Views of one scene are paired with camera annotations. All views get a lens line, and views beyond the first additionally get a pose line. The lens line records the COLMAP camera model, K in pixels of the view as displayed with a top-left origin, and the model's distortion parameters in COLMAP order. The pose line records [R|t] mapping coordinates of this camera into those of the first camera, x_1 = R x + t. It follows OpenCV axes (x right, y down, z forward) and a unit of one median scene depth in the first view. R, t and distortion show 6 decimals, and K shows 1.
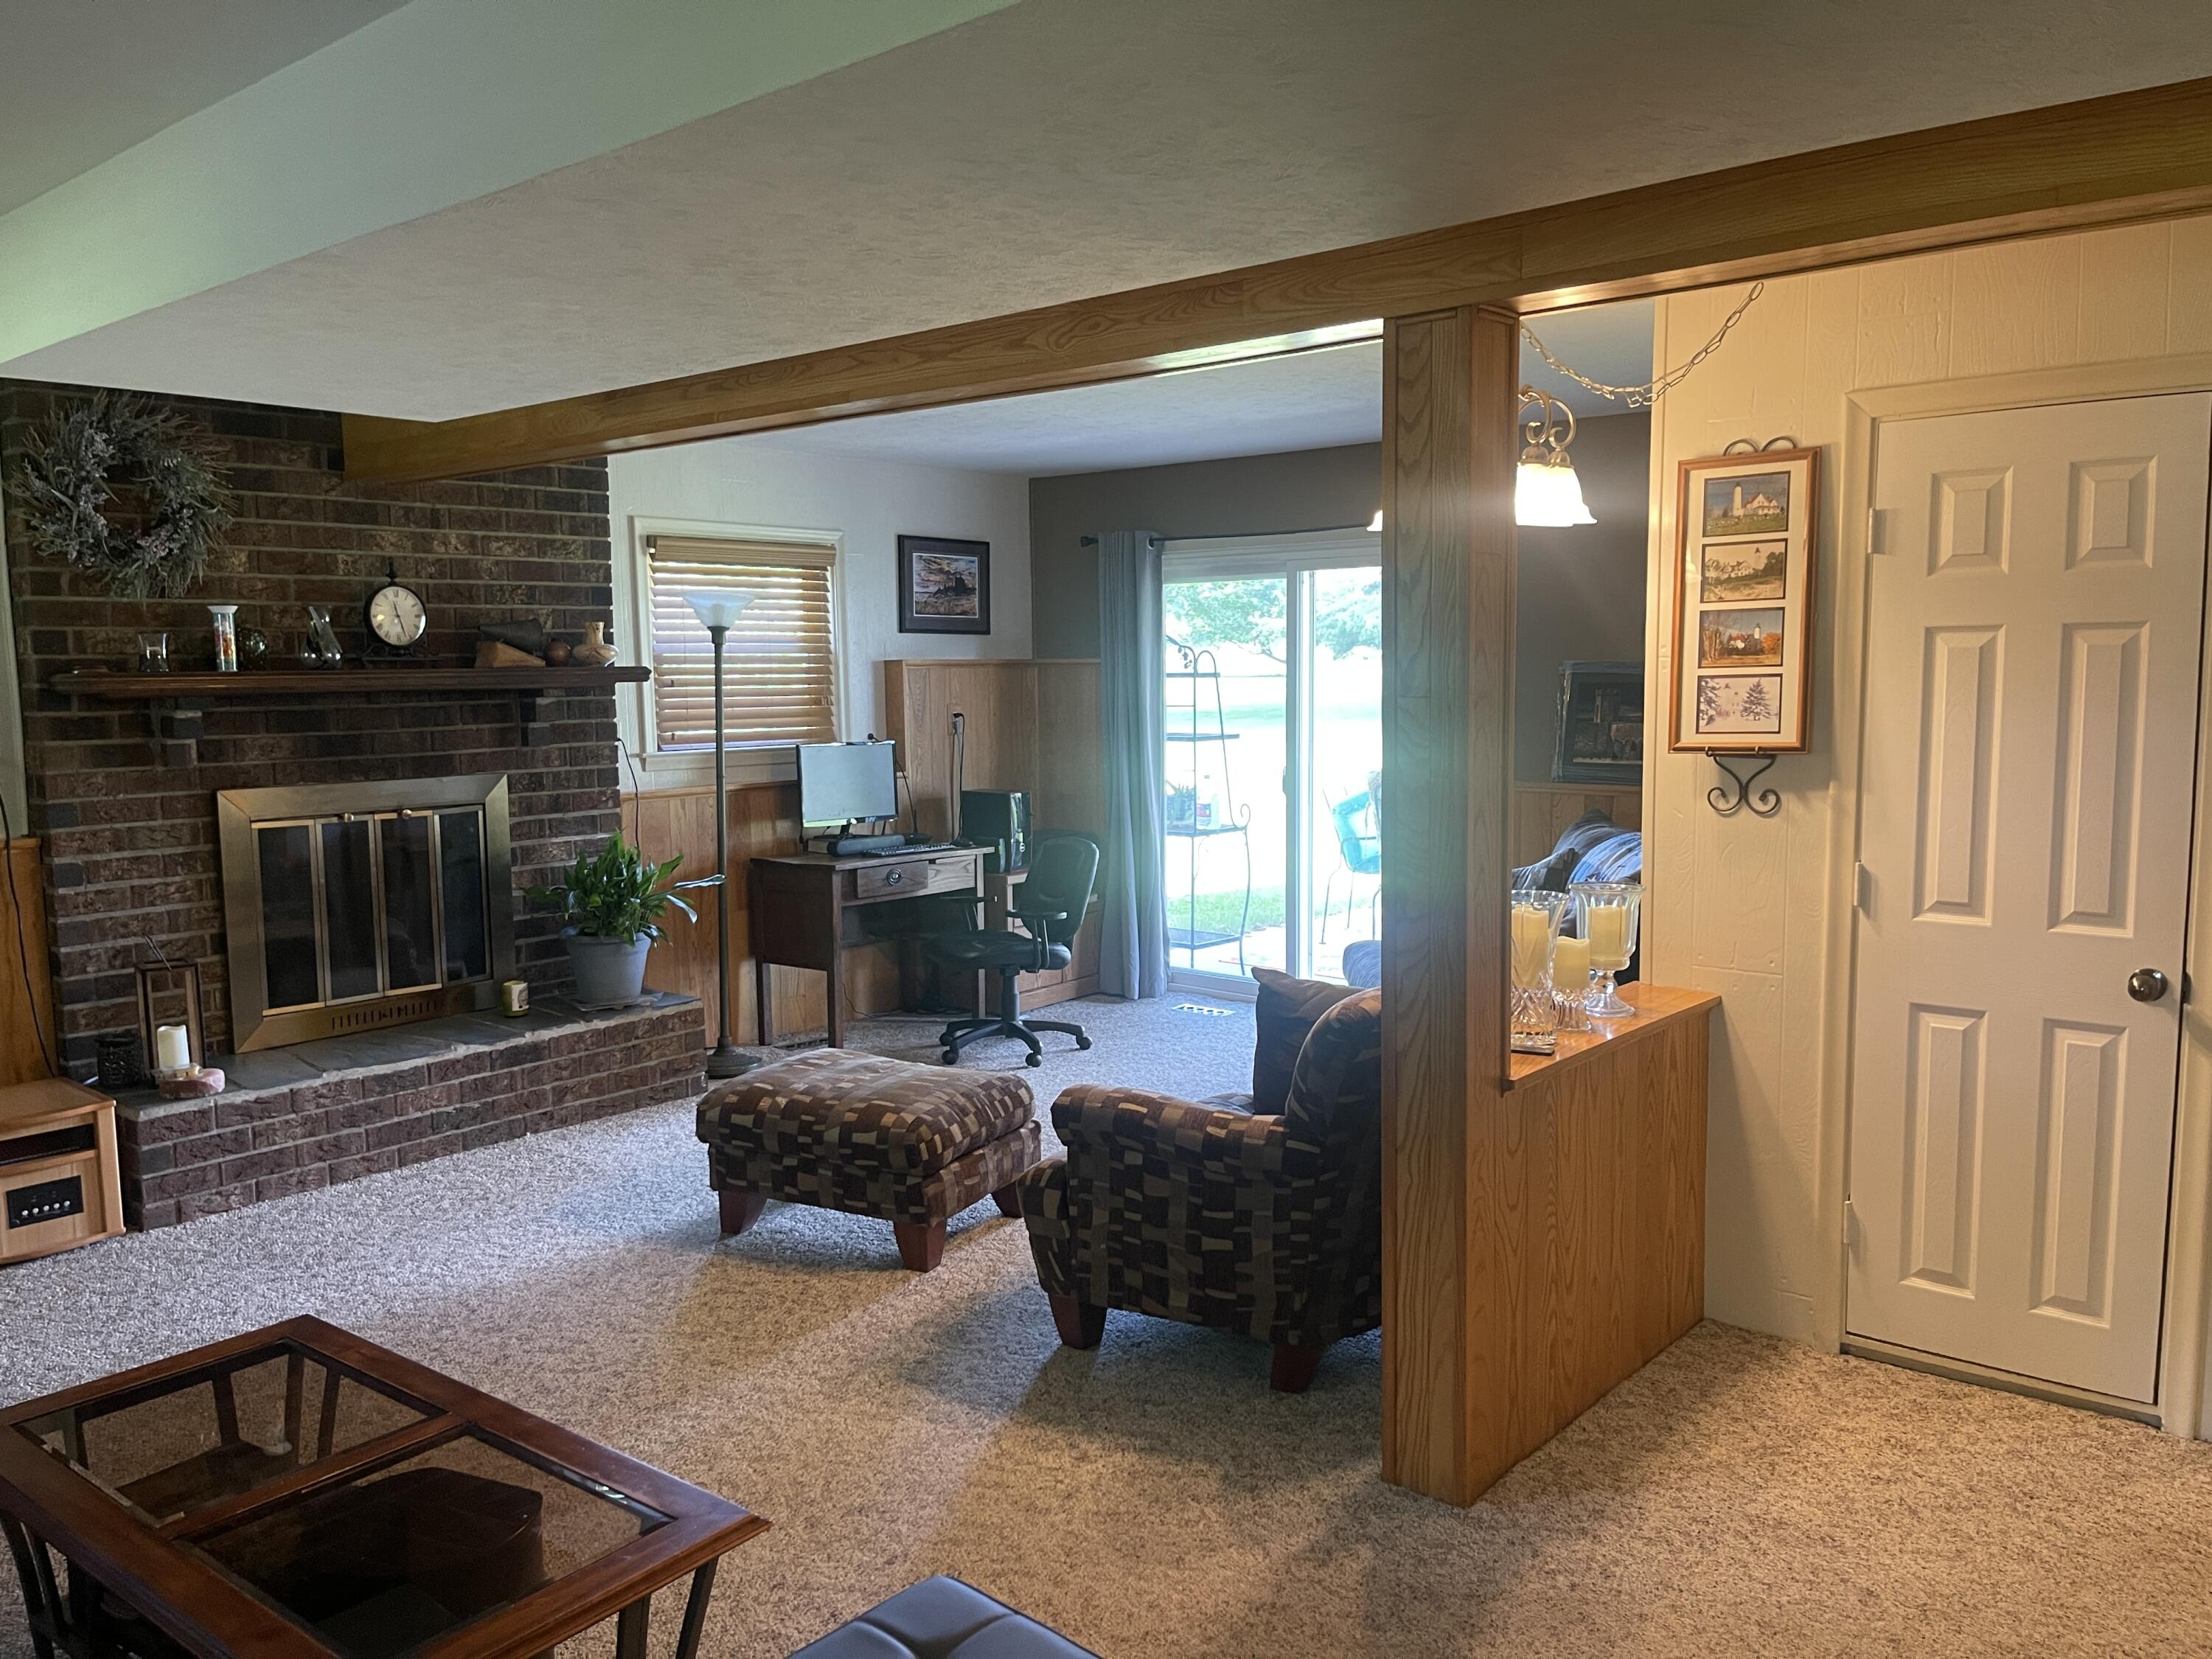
lens RADIAL K [[1662.8, 0, 1113.7], [0, 1662.8, 837.1], [0, 0, 1]] dist [0.075524, -0.102867]
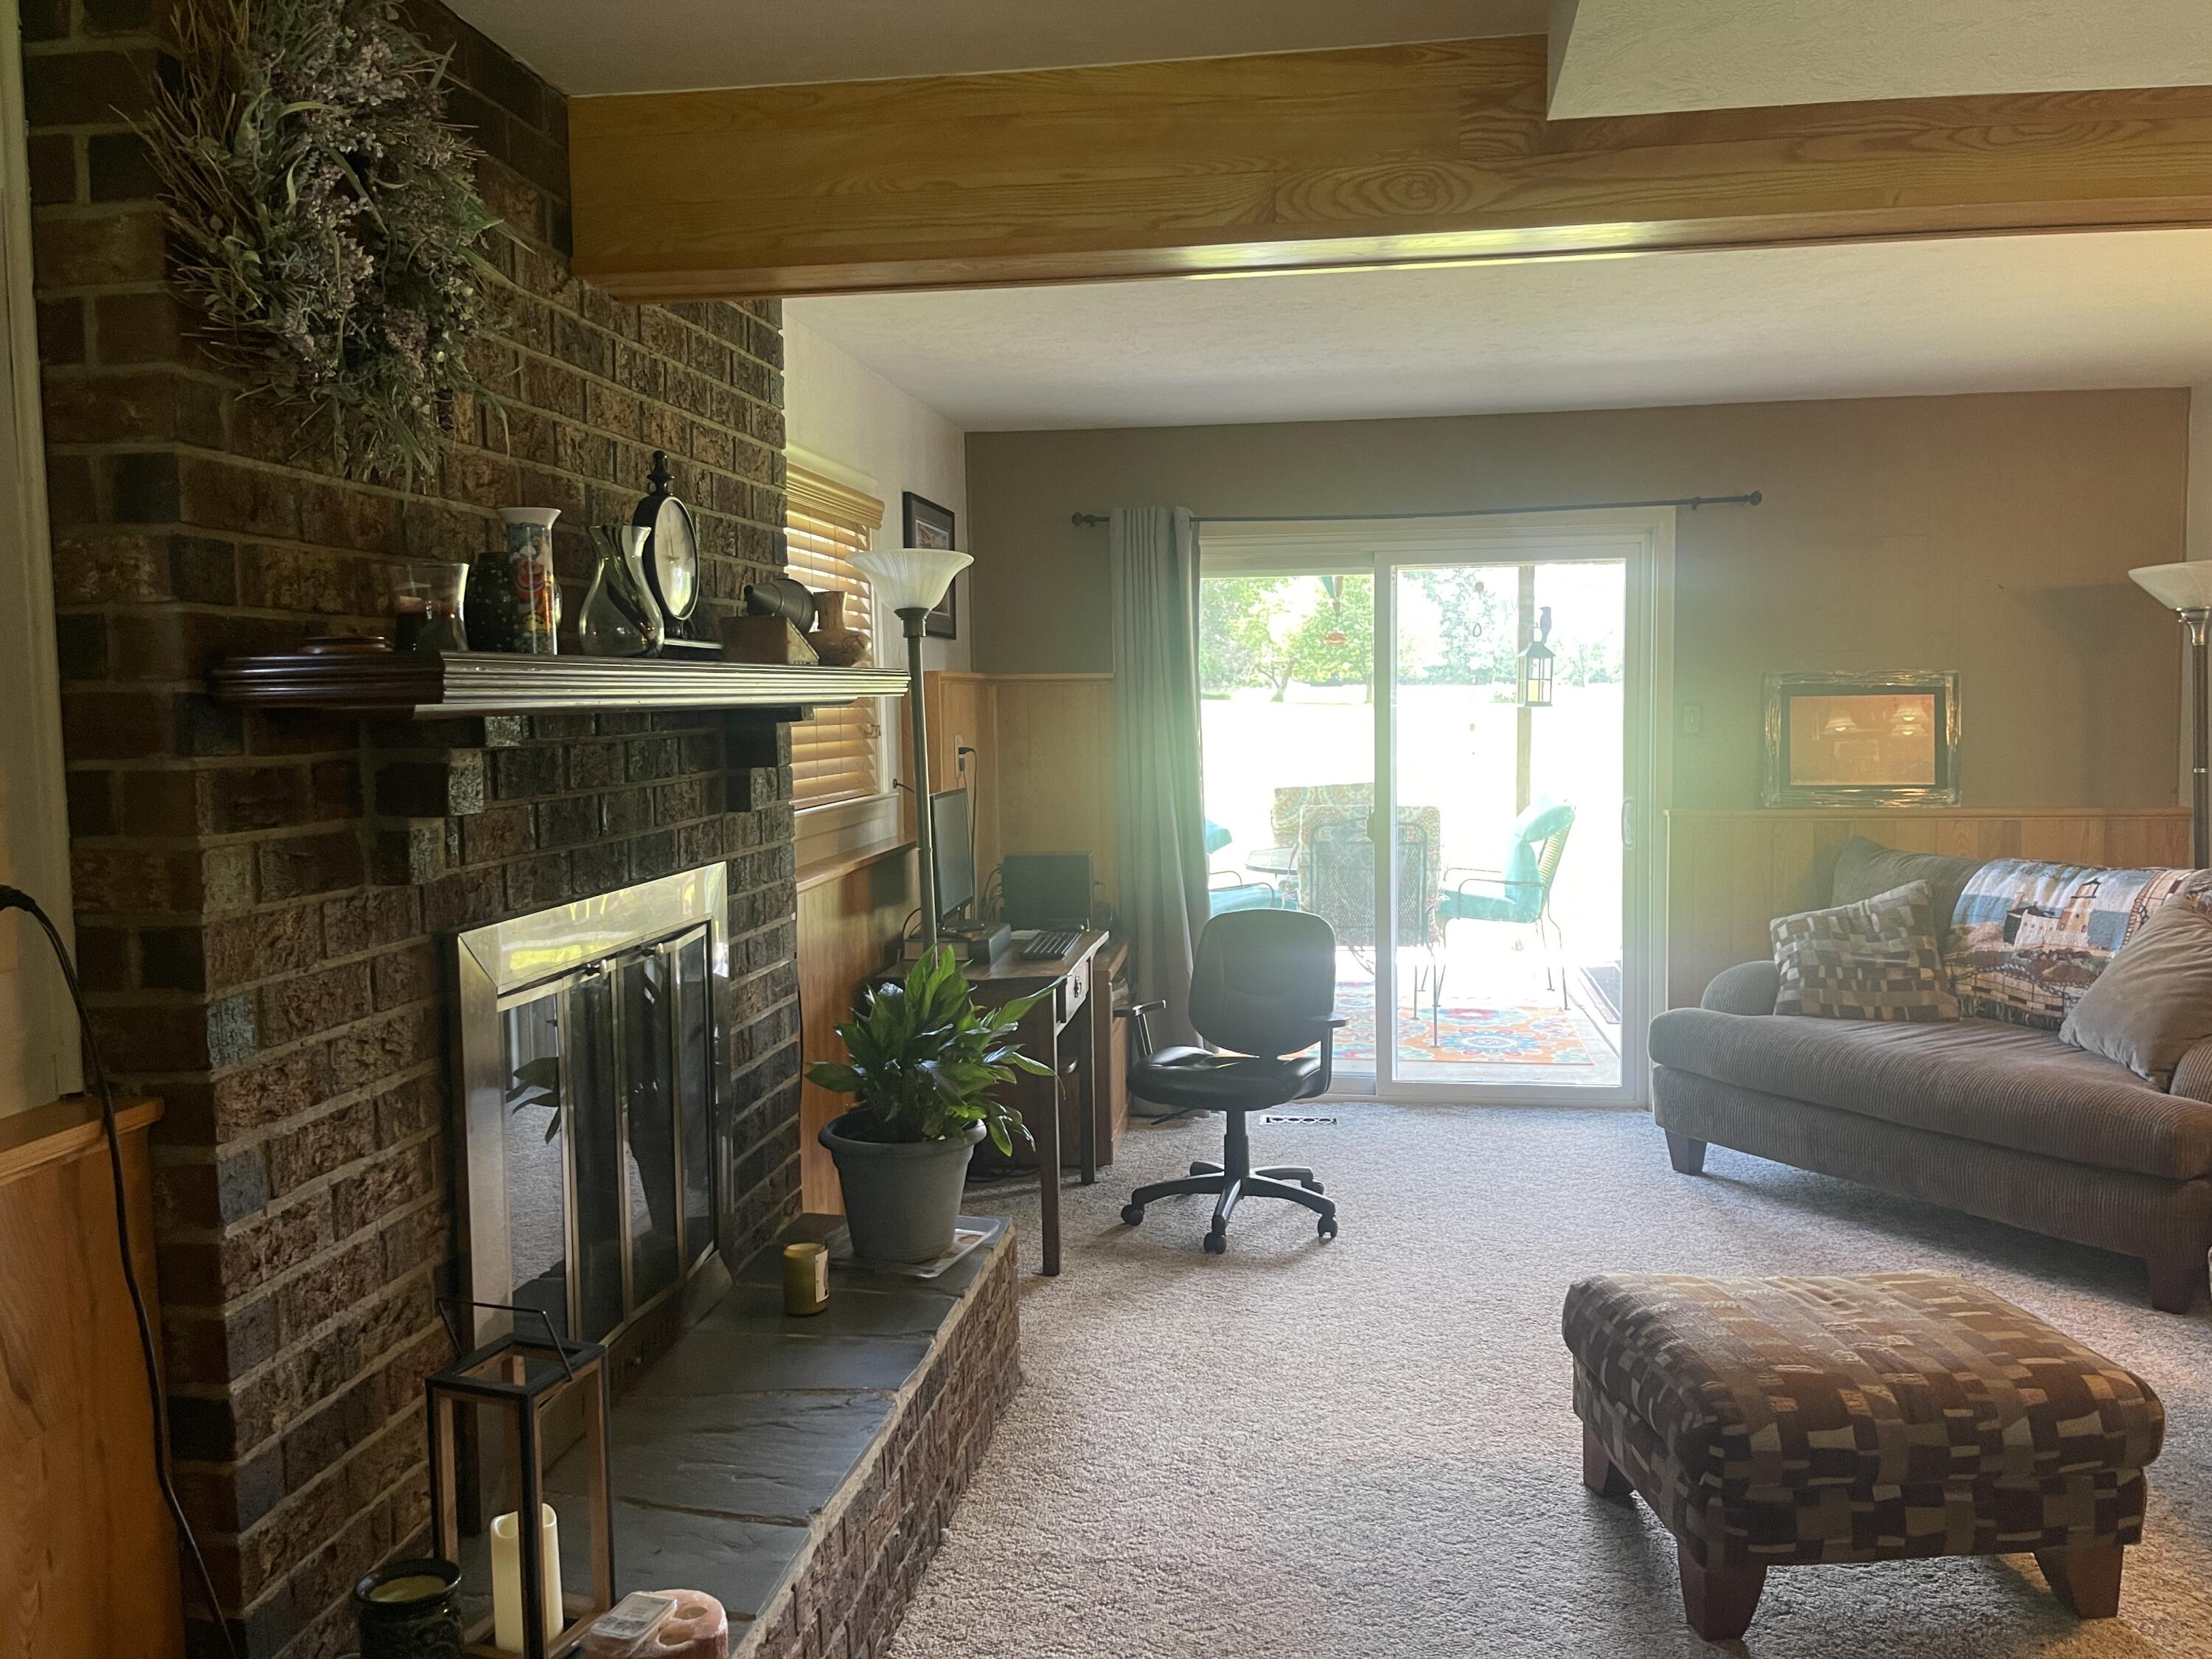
lens RADIAL K [[1662.8, 0, 1116.3], [0, 1662.8, 813.8], [0, 0, 1]] dist [0.075524, -0.102867]
pose [[0.847077, -0.040262, 0.529942, -0.635813], [0.062071, 0.997797, -0.023409, -0.038925], [-0.527832, 0.052724, 0.847711, 0.556537]]
